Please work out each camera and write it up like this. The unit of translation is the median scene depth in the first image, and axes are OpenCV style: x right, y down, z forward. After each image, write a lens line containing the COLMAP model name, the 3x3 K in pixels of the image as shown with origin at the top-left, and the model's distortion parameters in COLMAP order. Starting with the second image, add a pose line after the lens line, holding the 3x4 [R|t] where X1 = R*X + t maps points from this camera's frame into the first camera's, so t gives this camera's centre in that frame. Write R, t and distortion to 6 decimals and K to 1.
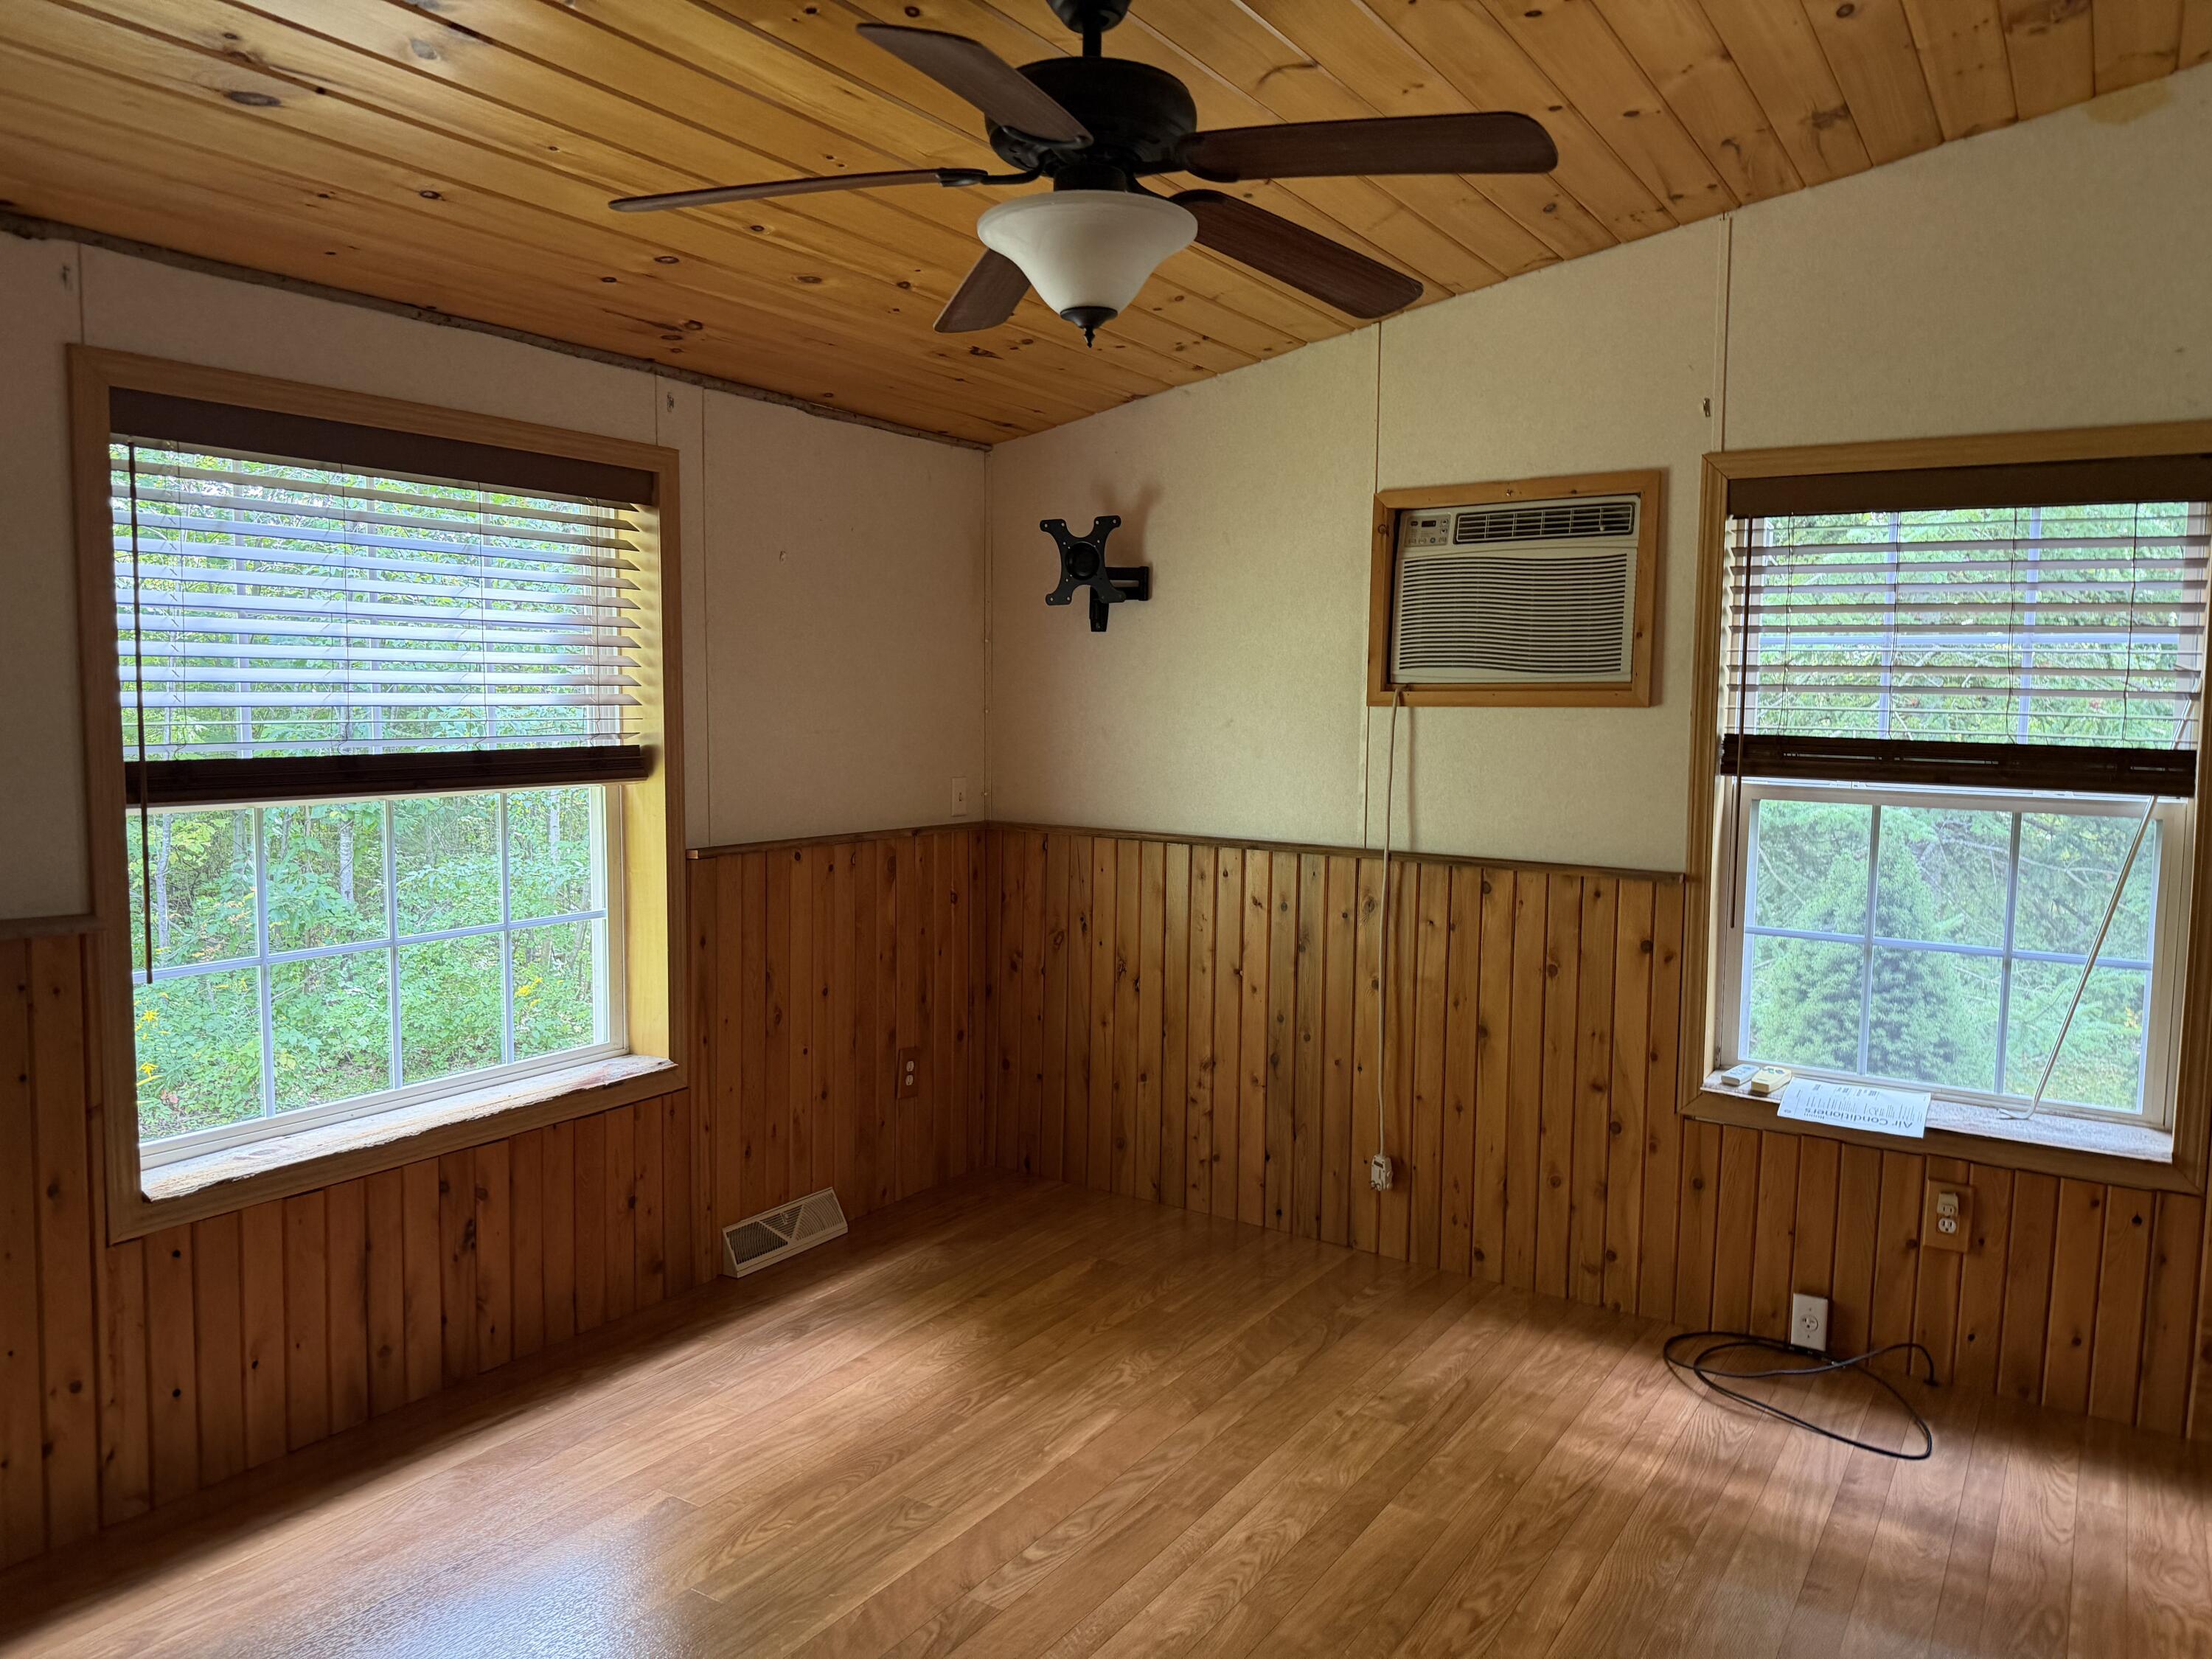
lens RADIAL K [[1537.8, 0, 1106.0], [0, 1537.8, 829.5], [0, 0, 1]] dist [0.150552, -0.277937]
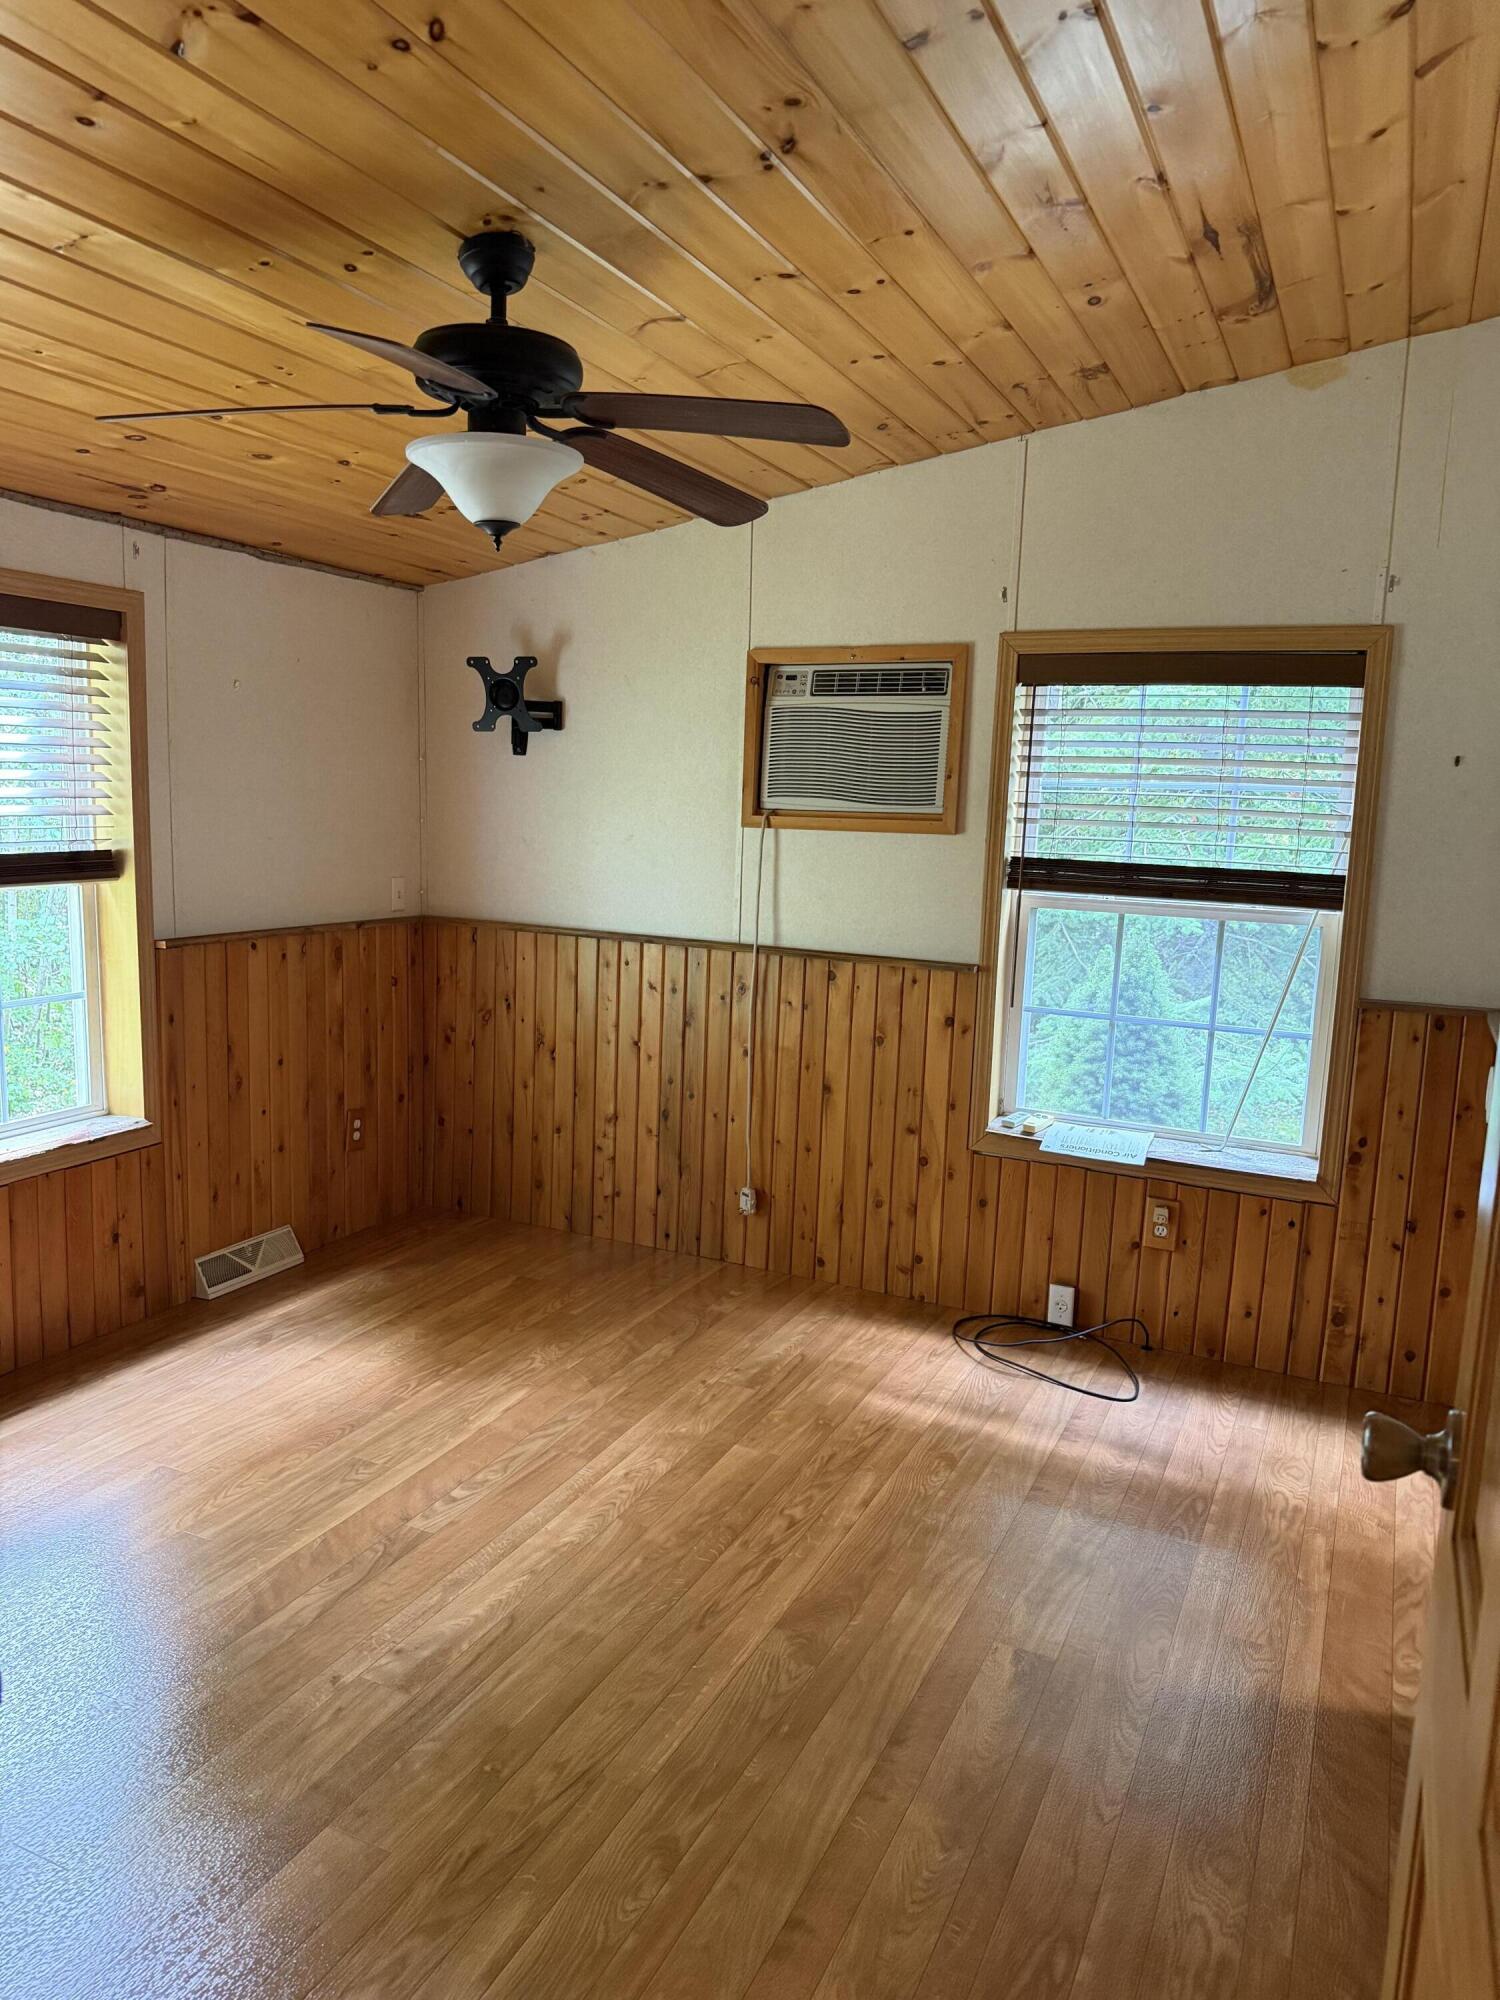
lens RADIAL K [[1388.0, 0, 741.1], [0, 1388.0, 1010.5], [0, 0, 1]] dist [0.143059, -0.272047]
pose [[0.989871, -0.000035, 0.141970, 0.014842], [-0.010139, 0.997429, 0.070940, -0.015328], [-0.141608, -0.071661, 0.987326, -0.117411]]
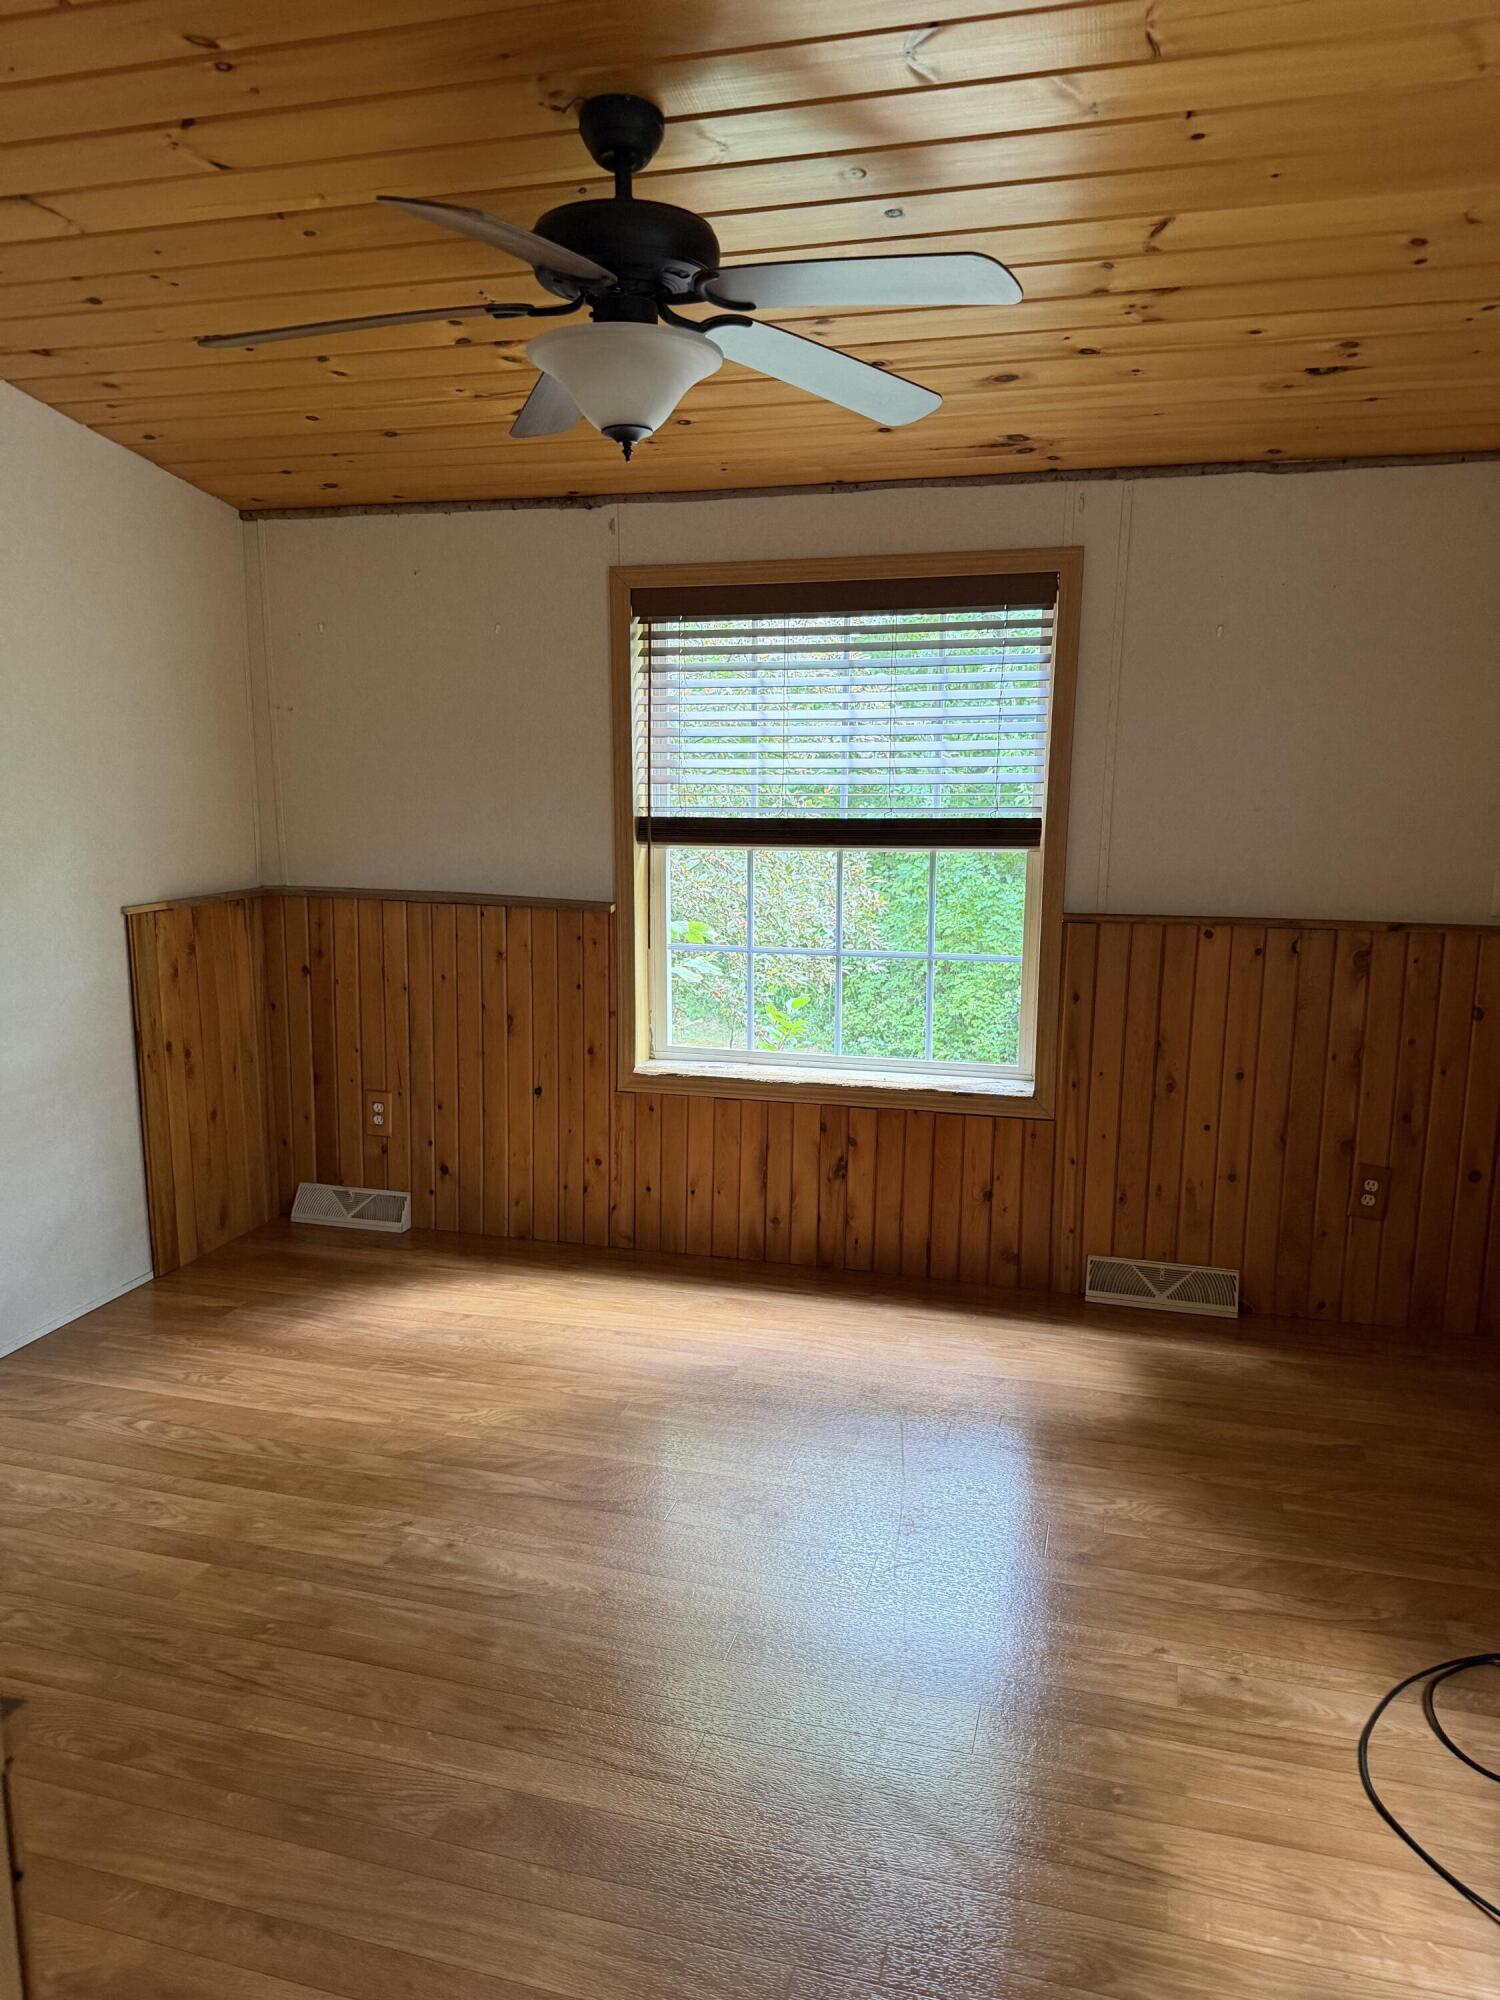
lens RADIAL K [[1415.5, 0, 761.8], [0, 1415.5, 1006.0], [0, 0, 1]] dist [0.051805, -0.066992]
pose [[0.299403, 0.154423, -0.941547, 0.686939], [-0.083130, 0.987285, 0.135490, -0.043310], [0.950499, 0.037705, 0.308433, 0.513792]]
